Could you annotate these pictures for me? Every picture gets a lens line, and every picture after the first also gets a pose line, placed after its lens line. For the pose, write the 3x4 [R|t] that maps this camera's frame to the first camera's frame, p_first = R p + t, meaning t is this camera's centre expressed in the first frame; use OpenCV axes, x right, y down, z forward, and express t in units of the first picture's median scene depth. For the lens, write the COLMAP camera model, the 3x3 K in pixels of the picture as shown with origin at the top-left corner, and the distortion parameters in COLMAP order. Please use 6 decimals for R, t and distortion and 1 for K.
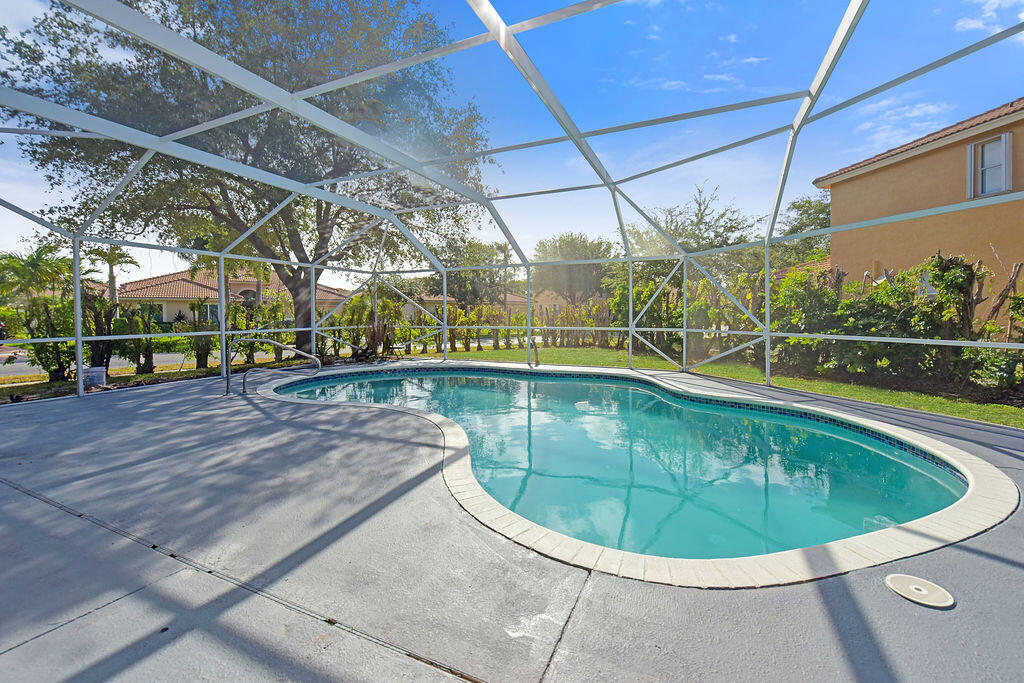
lens RADIAL K [[424.9, 0, 511.9], [0, 424.9, 322.6], [0, 0, 1]] dist [-0.000612, -0.000176]
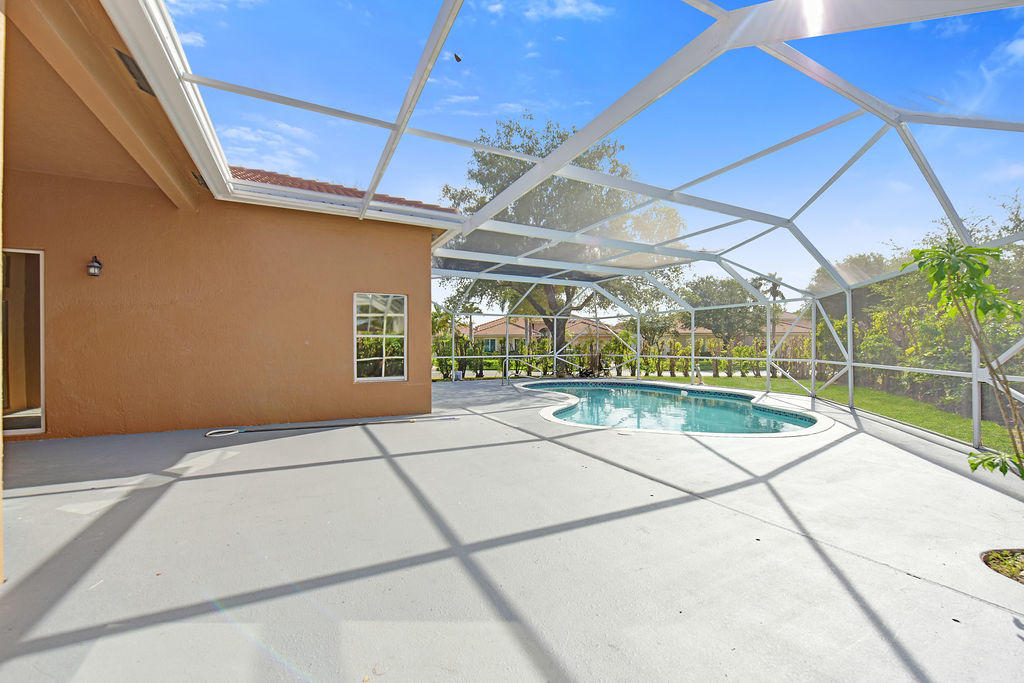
lens RADIAL K [[411.7, 0, 510.8], [0, 411.7, 345.4], [0, 0, 1]] dist [-0.008475, -0.000164]
pose [[0.791885, -0.000955, -0.610670, 0.318864], [-0.015652, 0.999639, -0.021860, 0.011448], [0.610470, 0.026869, 0.791583, -0.316707]]
